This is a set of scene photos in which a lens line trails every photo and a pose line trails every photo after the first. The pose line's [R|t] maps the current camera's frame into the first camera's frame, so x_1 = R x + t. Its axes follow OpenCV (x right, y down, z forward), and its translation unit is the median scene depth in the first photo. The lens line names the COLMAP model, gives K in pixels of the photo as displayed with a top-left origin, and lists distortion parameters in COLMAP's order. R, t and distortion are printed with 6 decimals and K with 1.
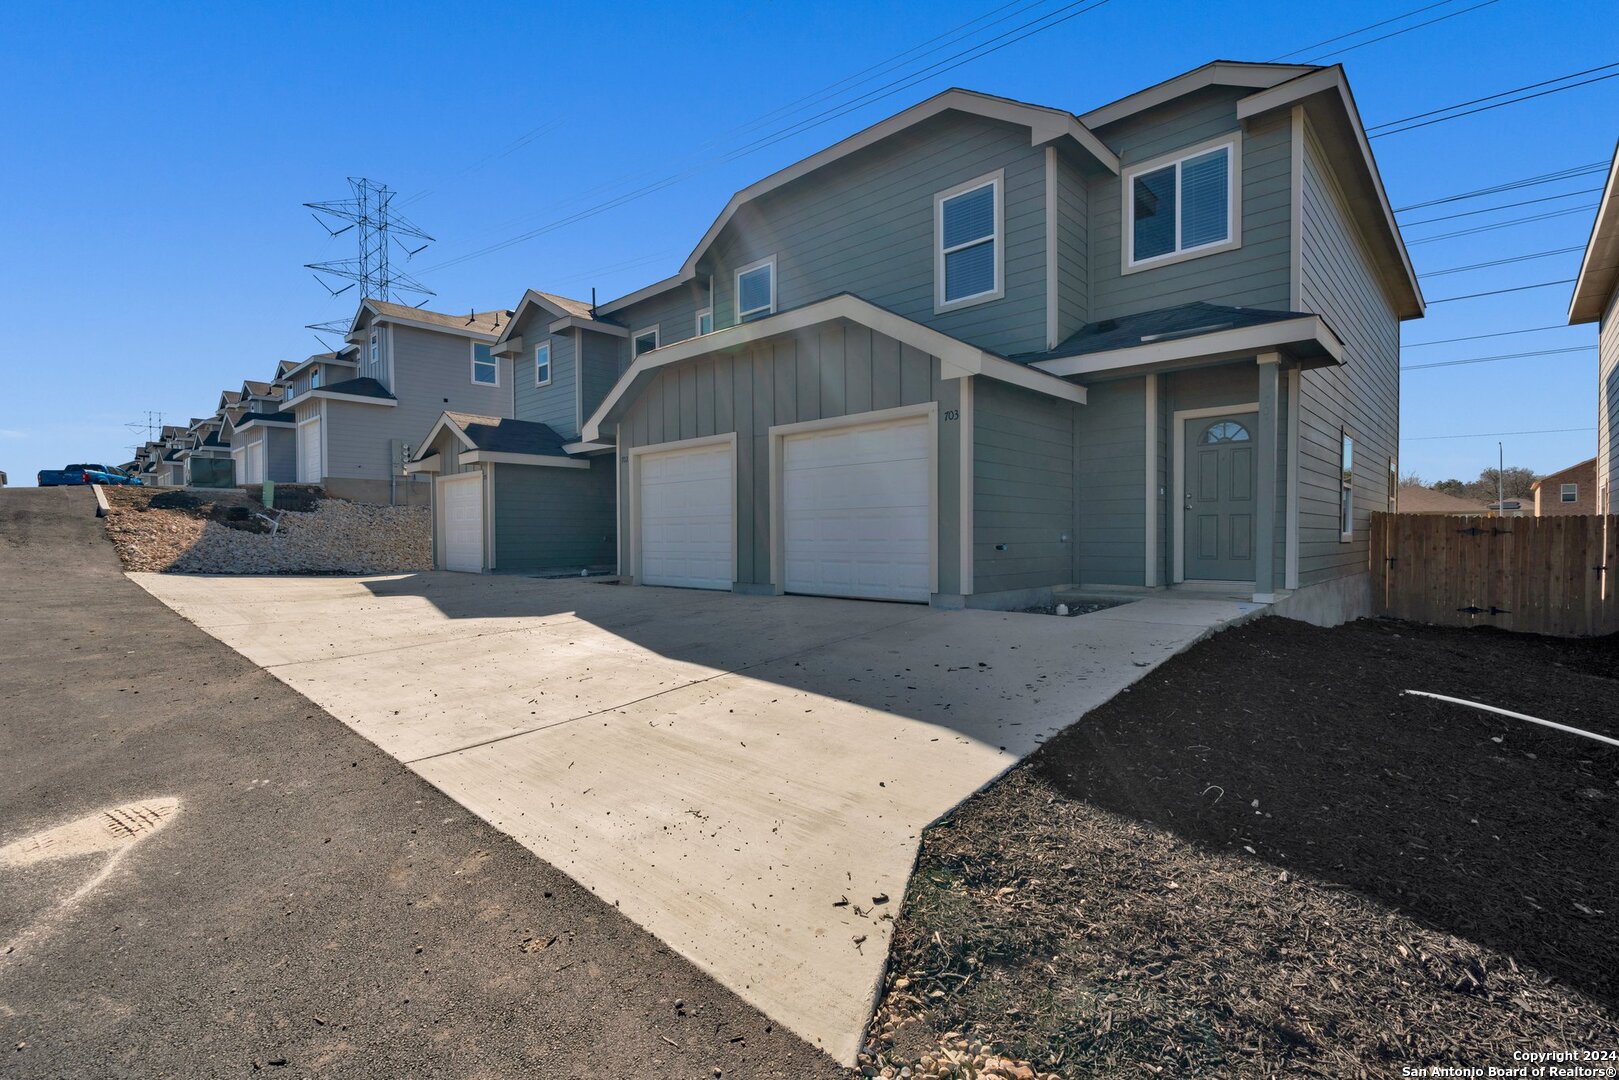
lens RADIAL K [[726.1, 0, 814.2], [0, 726.1, 542.0], [0, 0, 1]] dist [-0.001055, 0.000461]
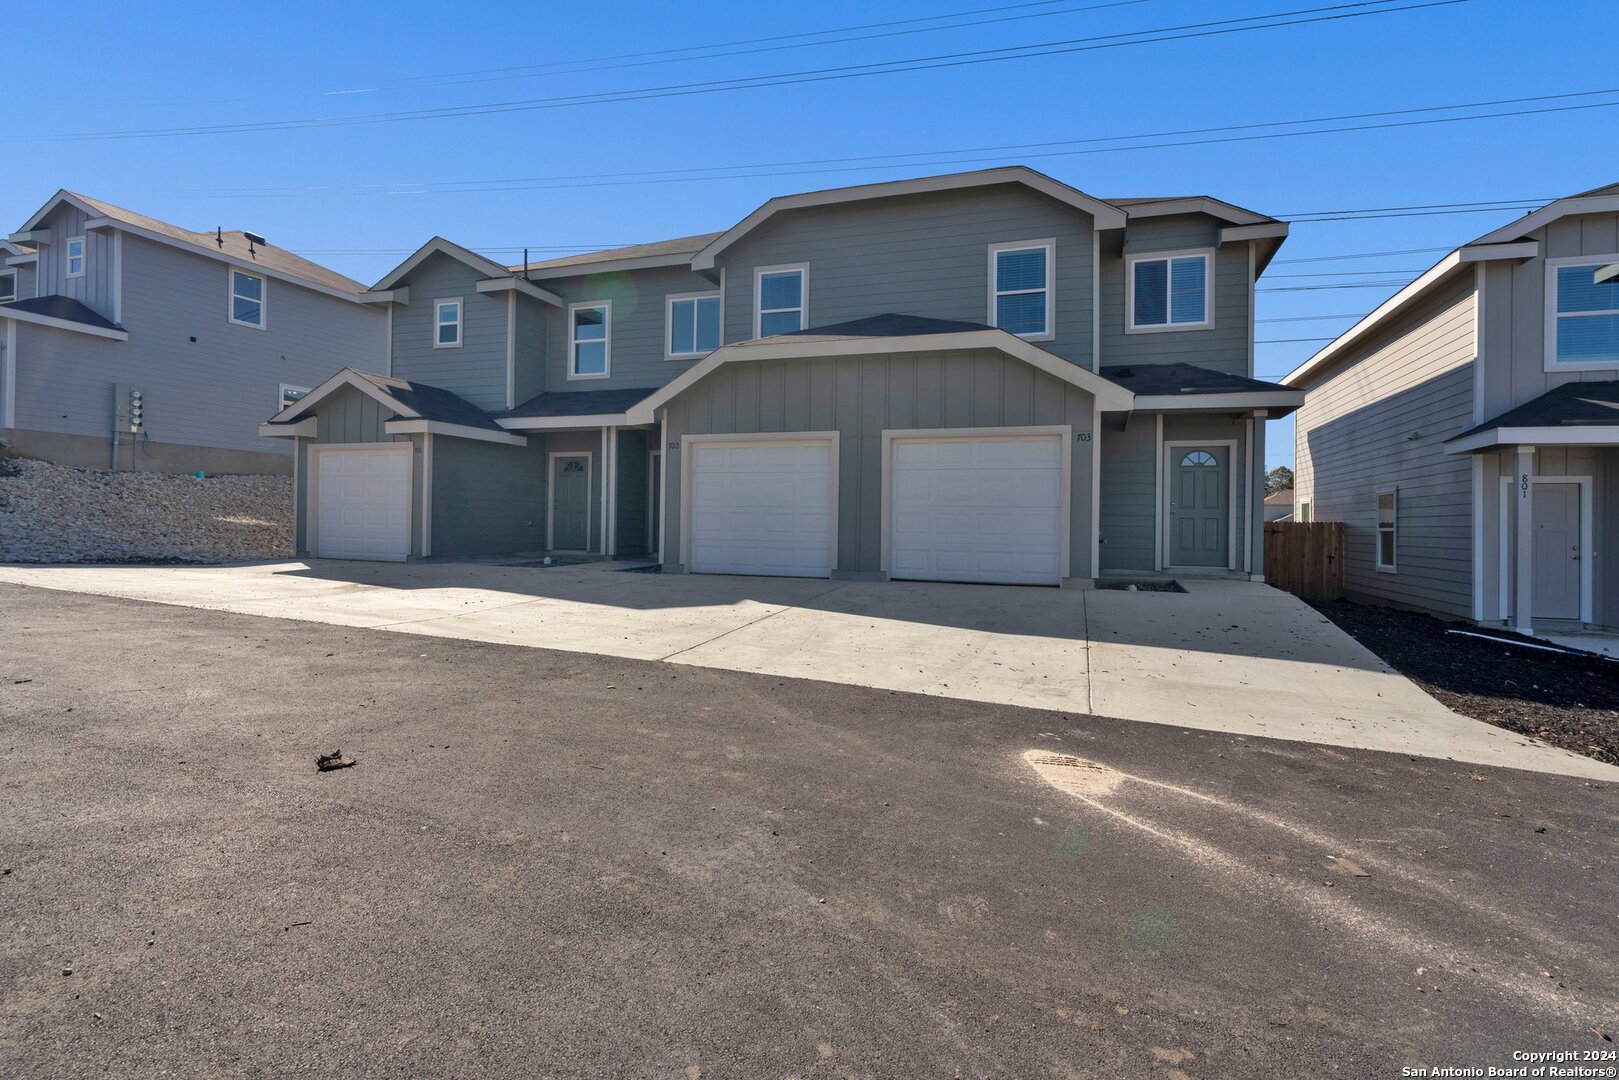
lens RADIAL K [[726.1, 0, 852.3], [0, 726.1, 512.7], [0, 0, 1]] dist [-0.001055, 0.000461]
pose [[0.913316, 0.024776, 0.406496, -0.523067], [-0.016162, 0.999566, -0.024610, -0.002837], [-0.406930, 0.015907, 0.913321, 0.002899]]
